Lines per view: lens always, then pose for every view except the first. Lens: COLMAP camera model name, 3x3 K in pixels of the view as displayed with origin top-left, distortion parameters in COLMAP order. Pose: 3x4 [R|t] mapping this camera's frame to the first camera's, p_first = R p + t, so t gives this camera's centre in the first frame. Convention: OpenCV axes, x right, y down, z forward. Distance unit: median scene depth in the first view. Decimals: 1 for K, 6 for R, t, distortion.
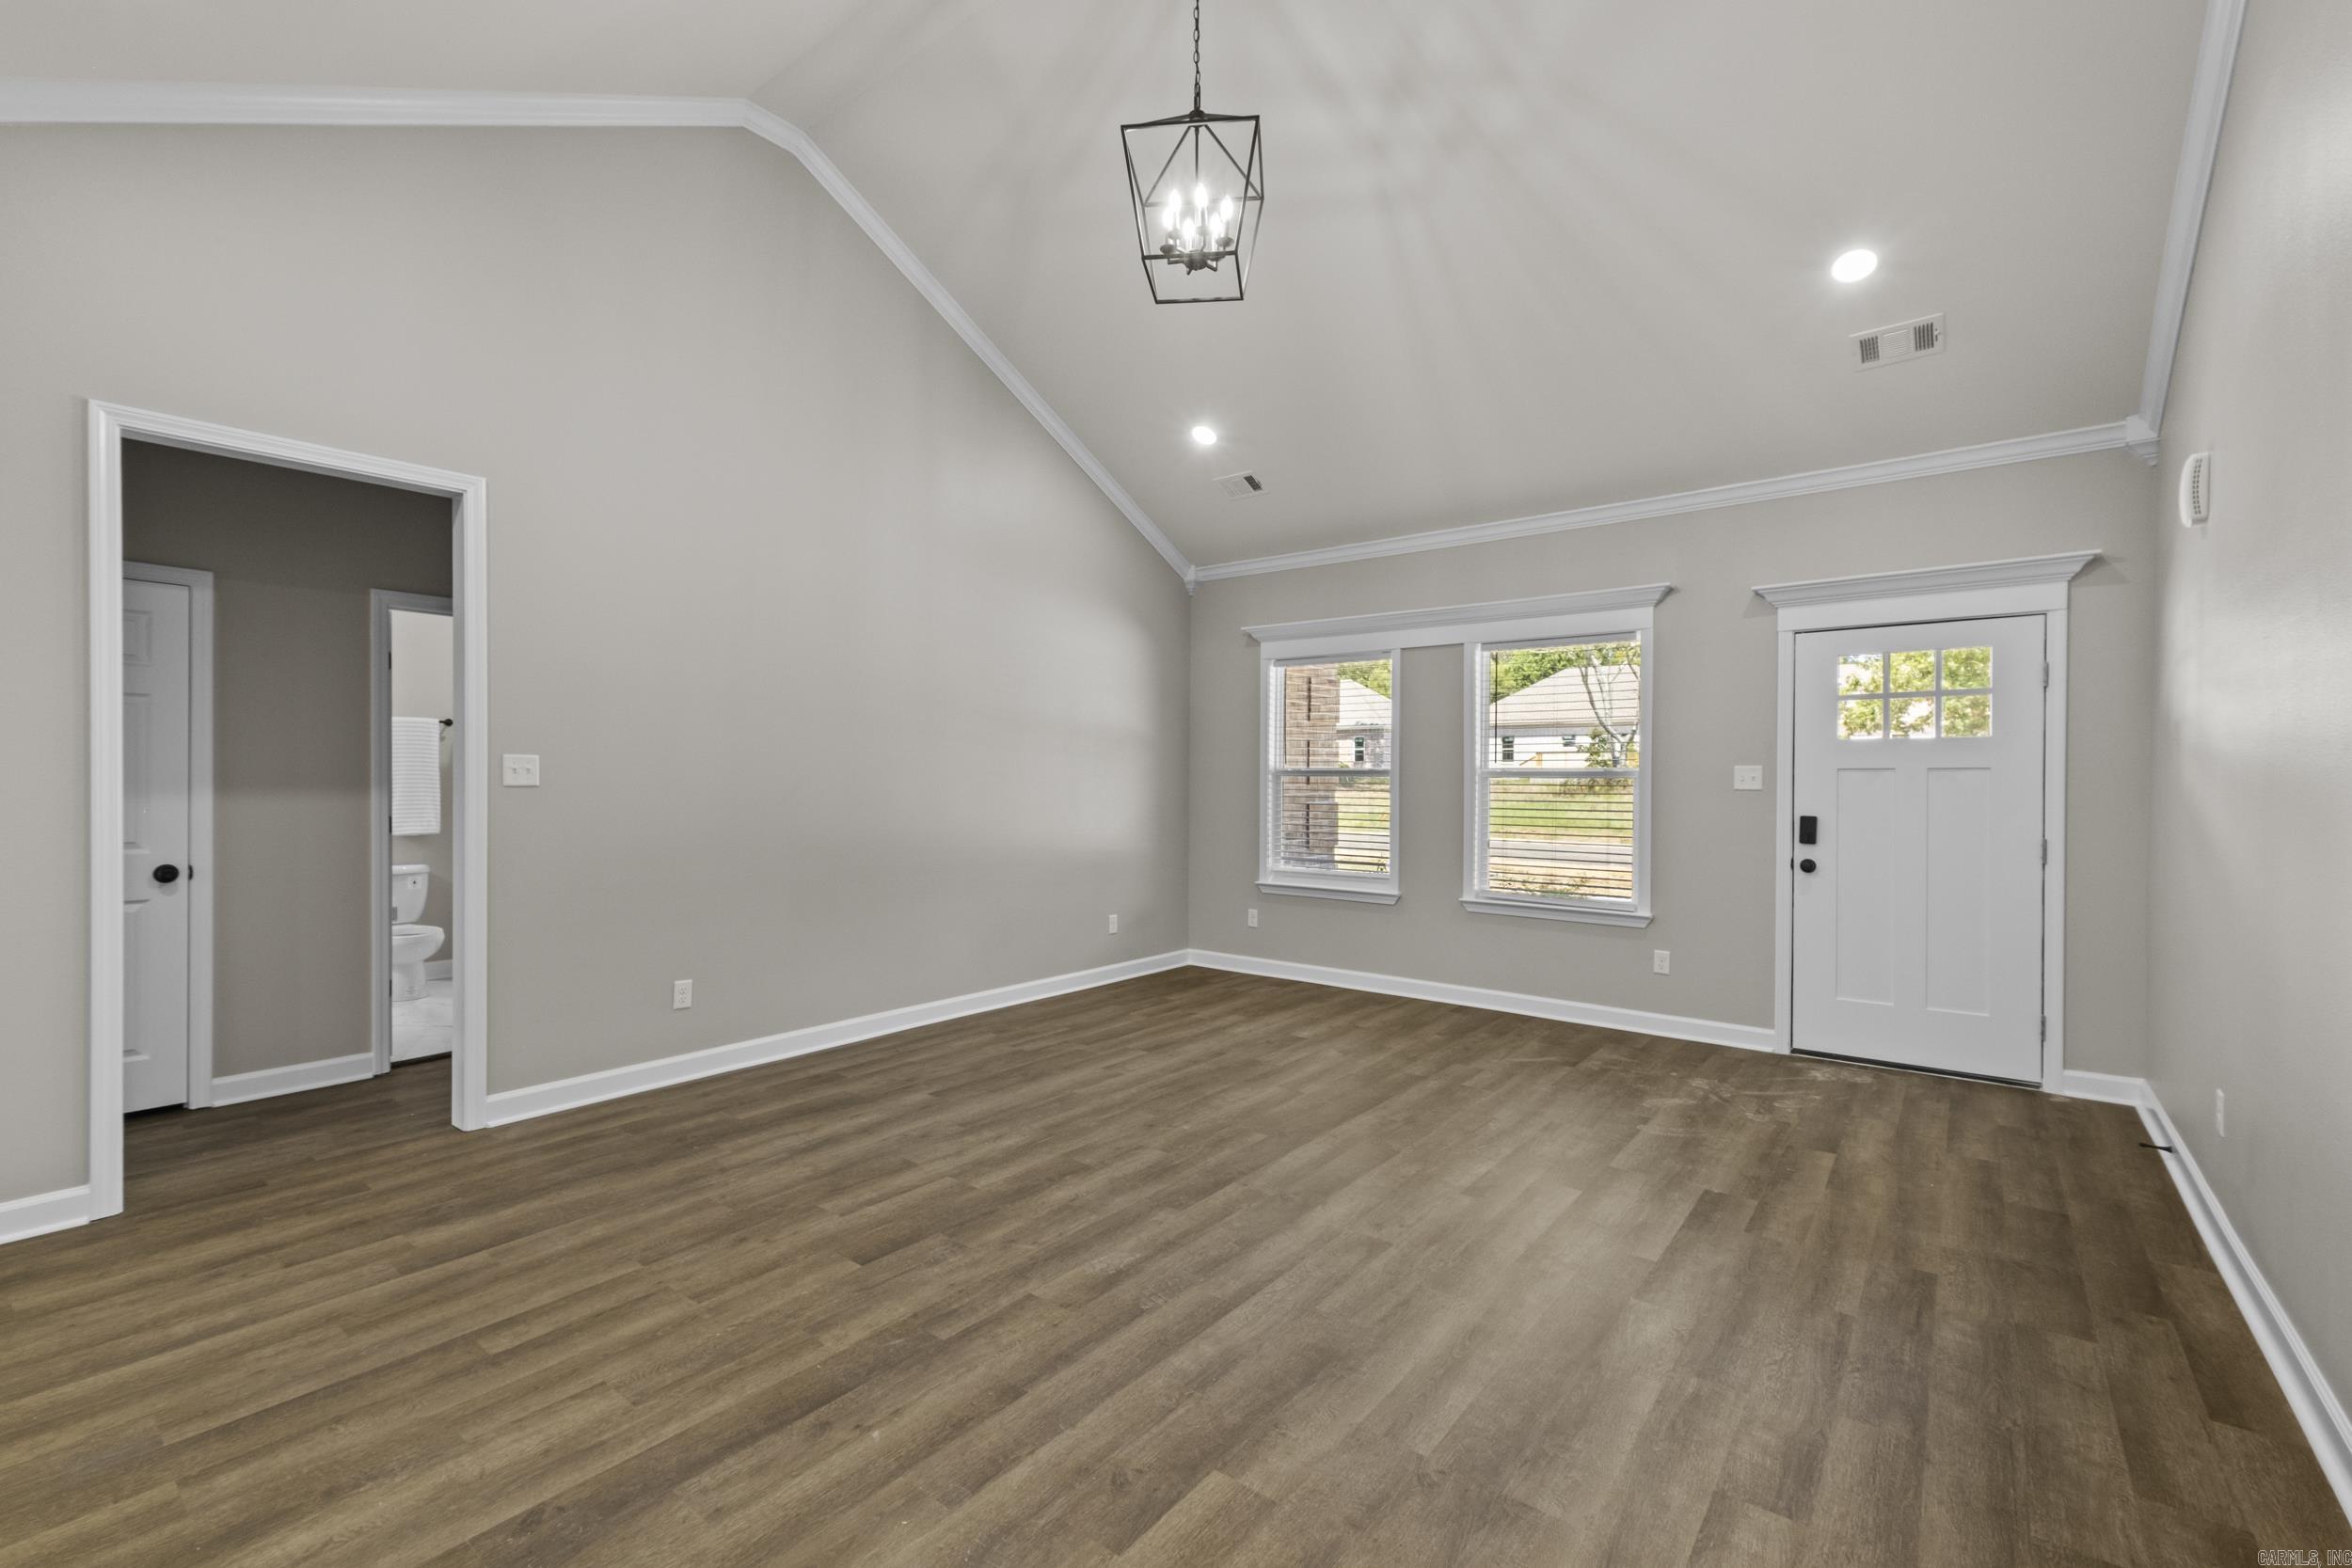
lens RADIAL K [[1010.8, 0, 1153.0], [0, 1010.8, 785.1], [0, 0, 1]] dist [0.004340, 0.000306]
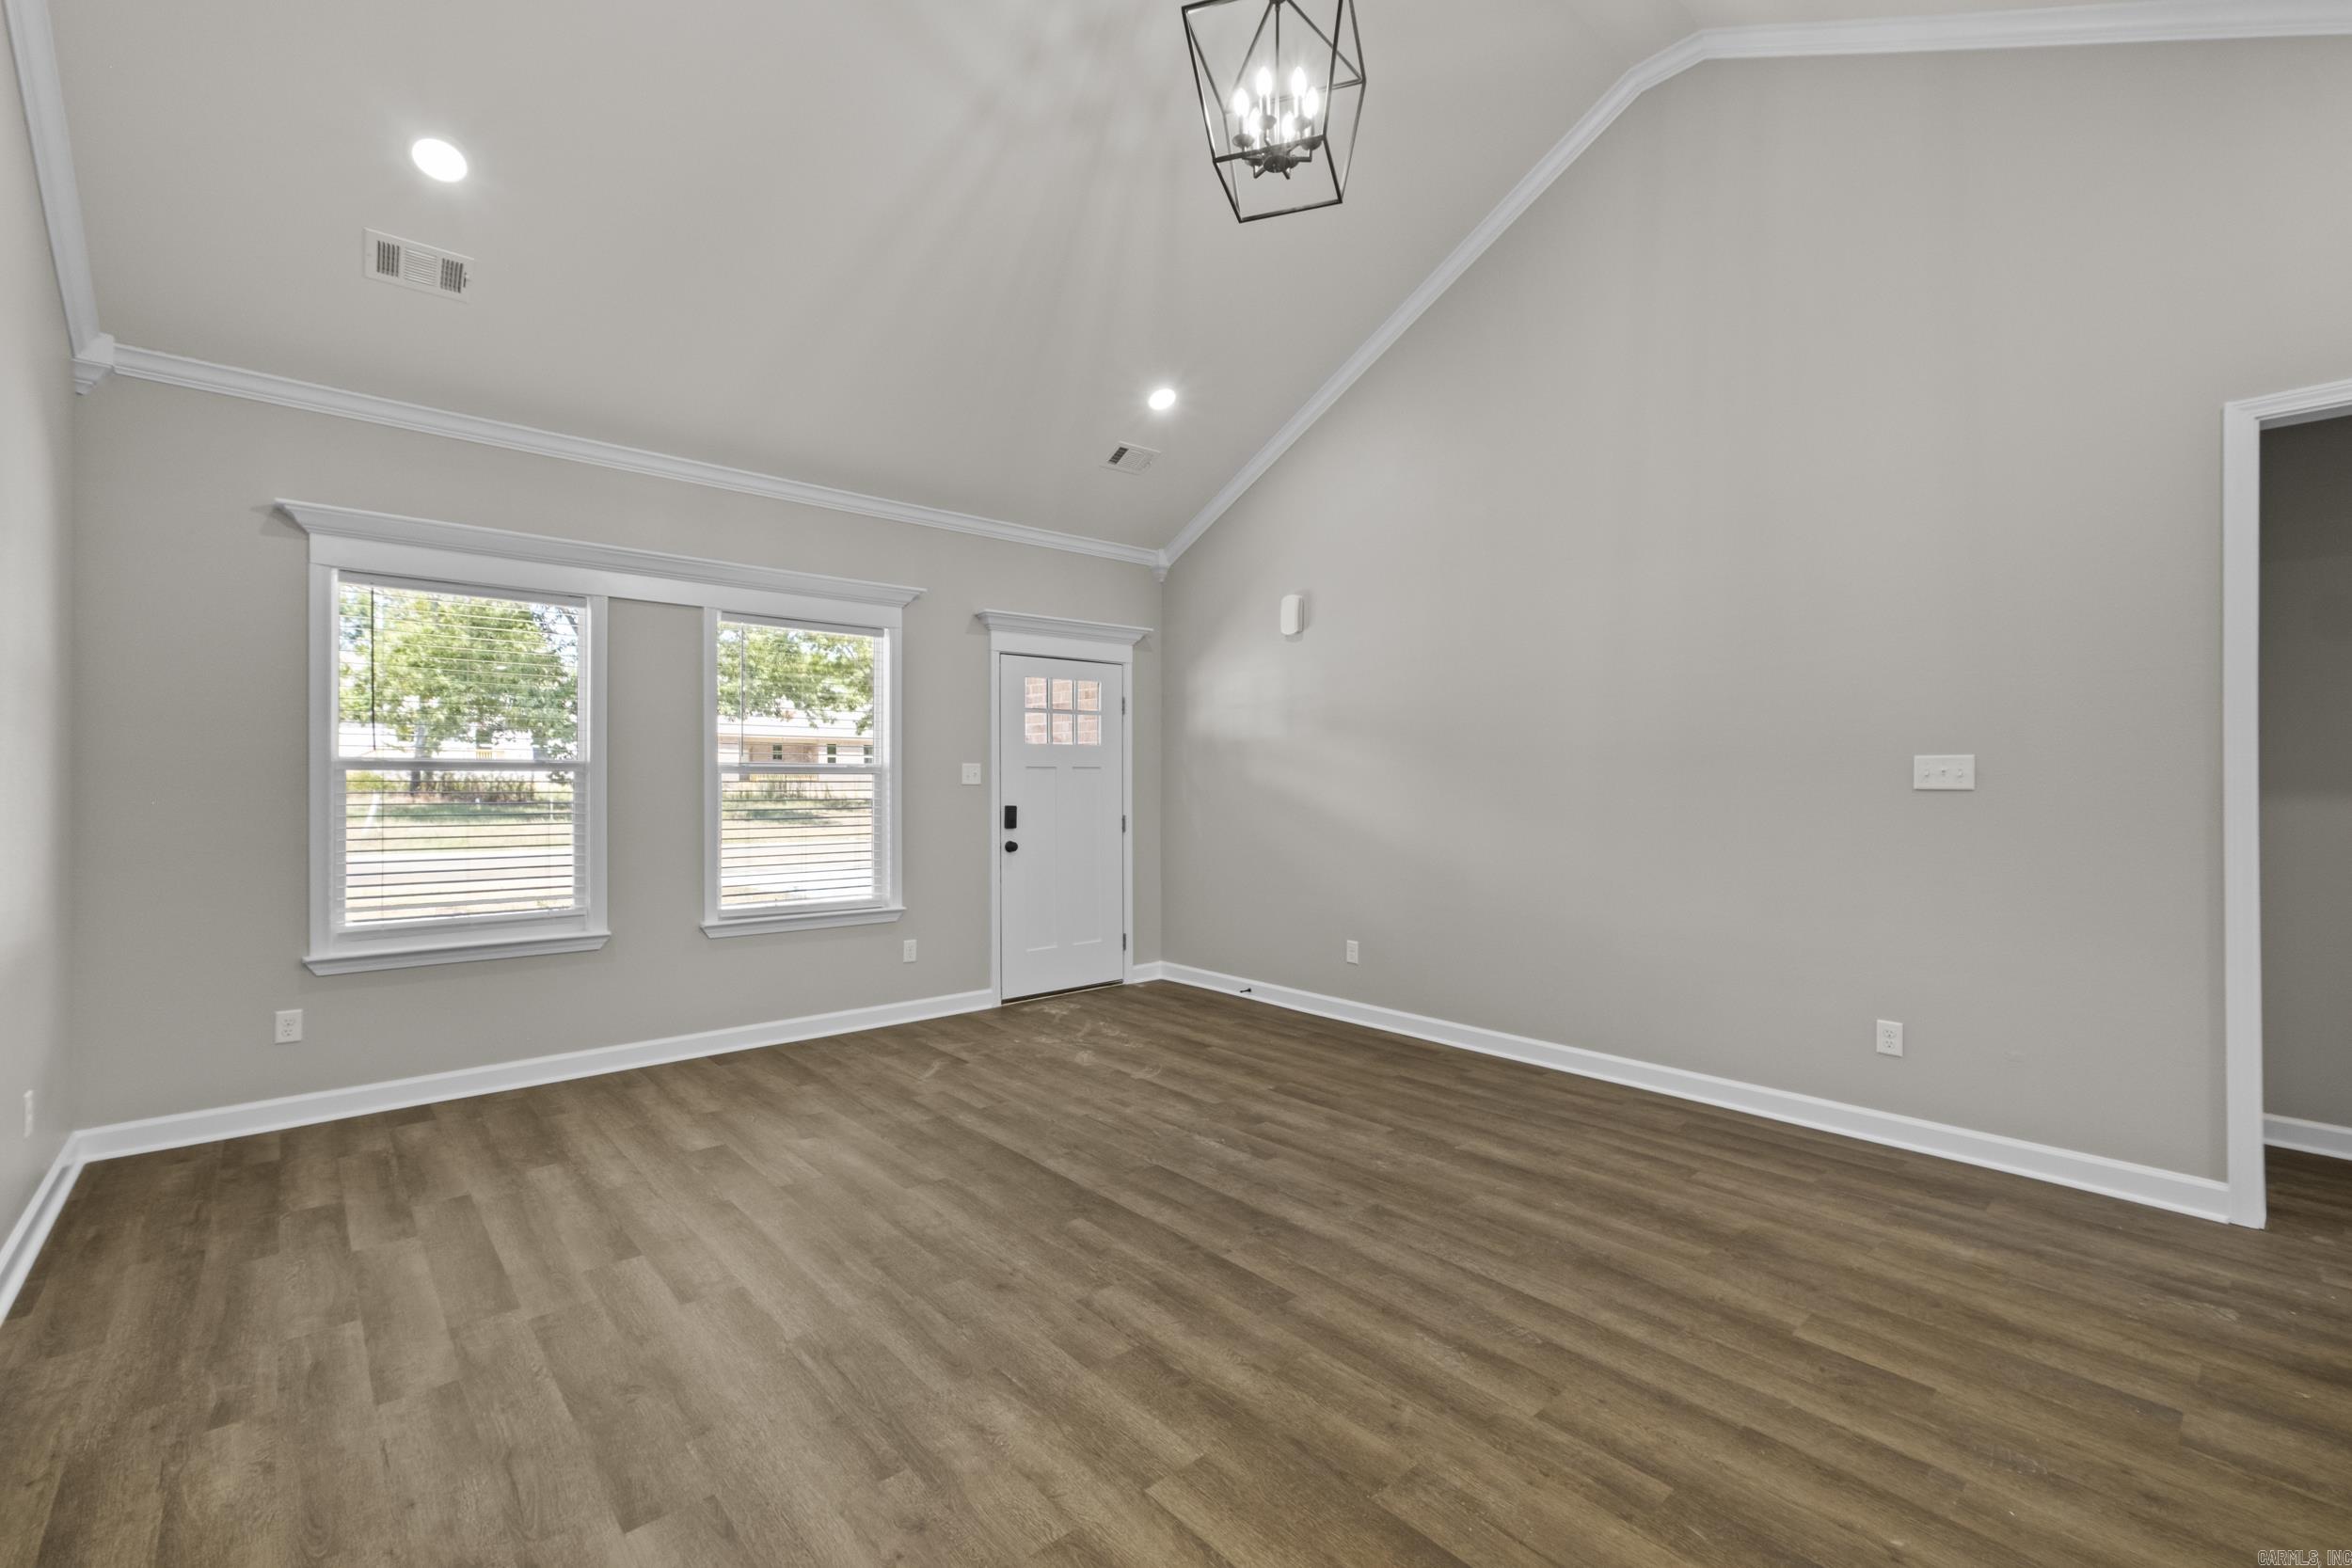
lens RADIAL K [[1010.8, 0, 1157.9], [0, 1010.8, 776.8], [0, 0, 1]] dist [0.004340, 0.000306]
pose [[0.177478, -0.003403, 0.984119, -0.583682], [0.005167, 0.999983, 0.002527, -0.006782], [-0.984111, 0.004636, 0.177493, 0.692534]]
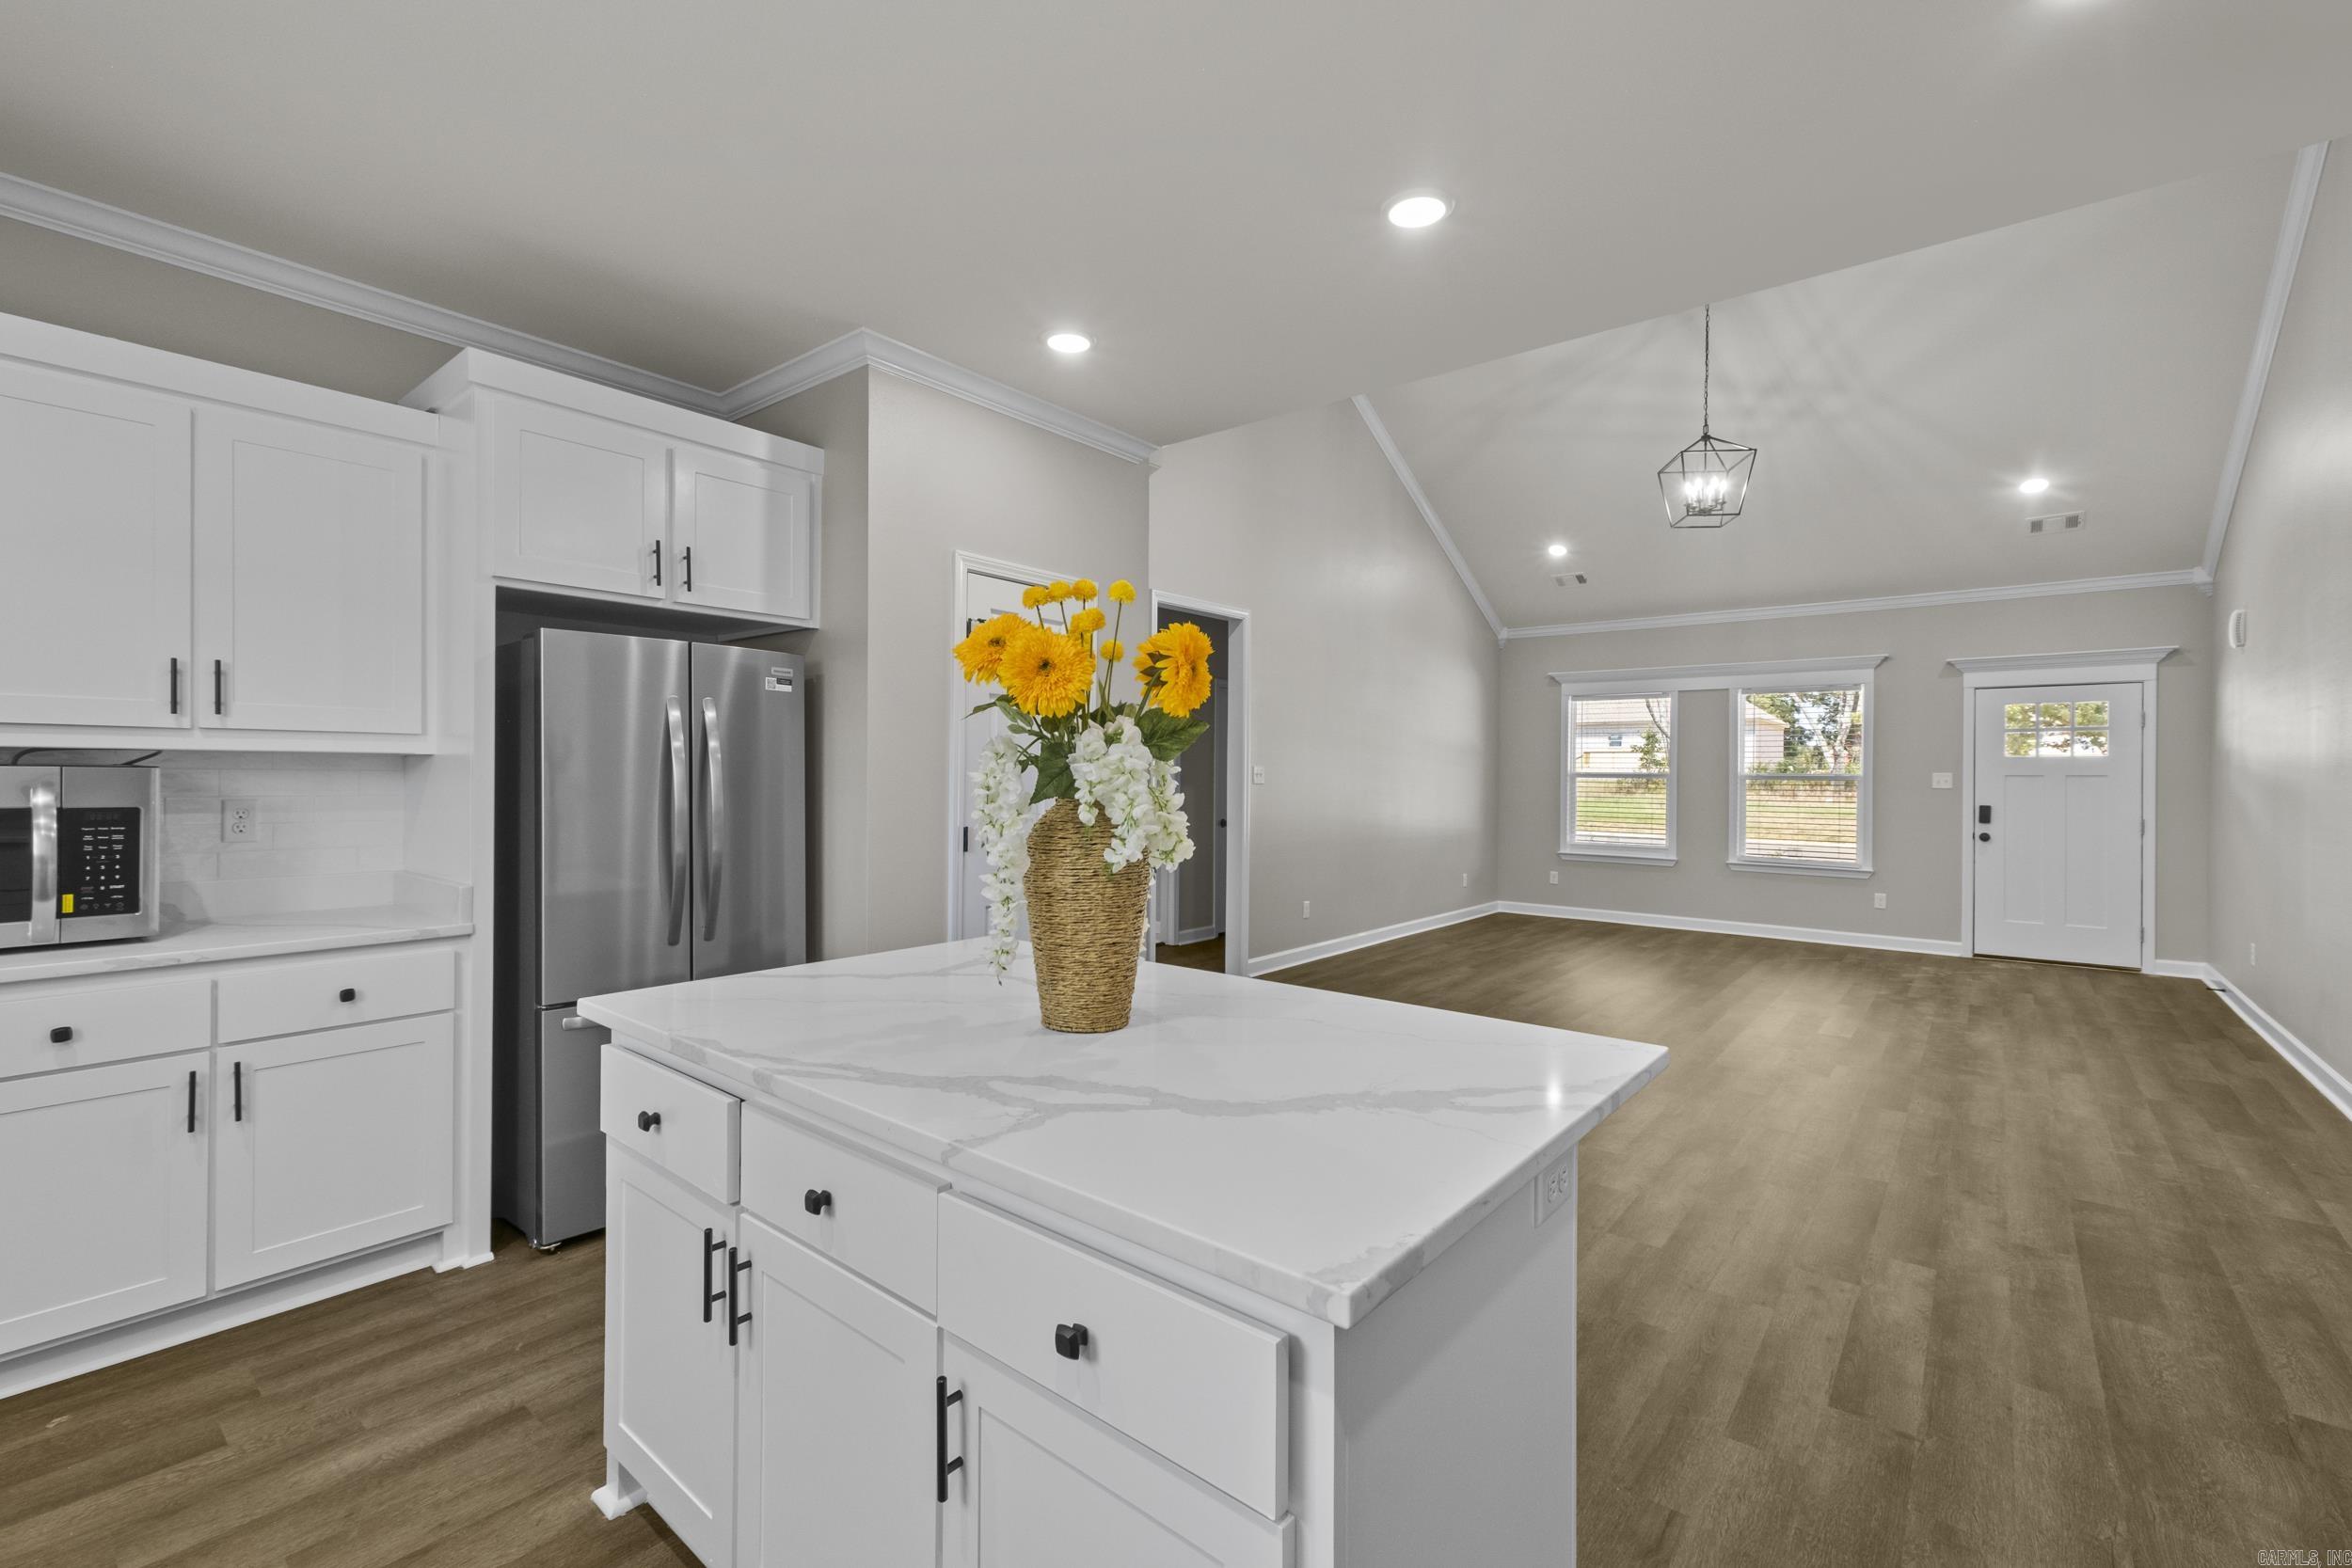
lens RADIAL K [[1010.8, 0, 1151.2], [0, 1010.8, 774.2], [0, 0, 1]] dist [0.004340, 0.000306]
pose [[0.999856, 0.003794, -0.016520, -0.707135], [-0.003921, 0.999963, -0.007656, -0.001129], [0.016490, 0.007719, 0.999834, -0.678245]]
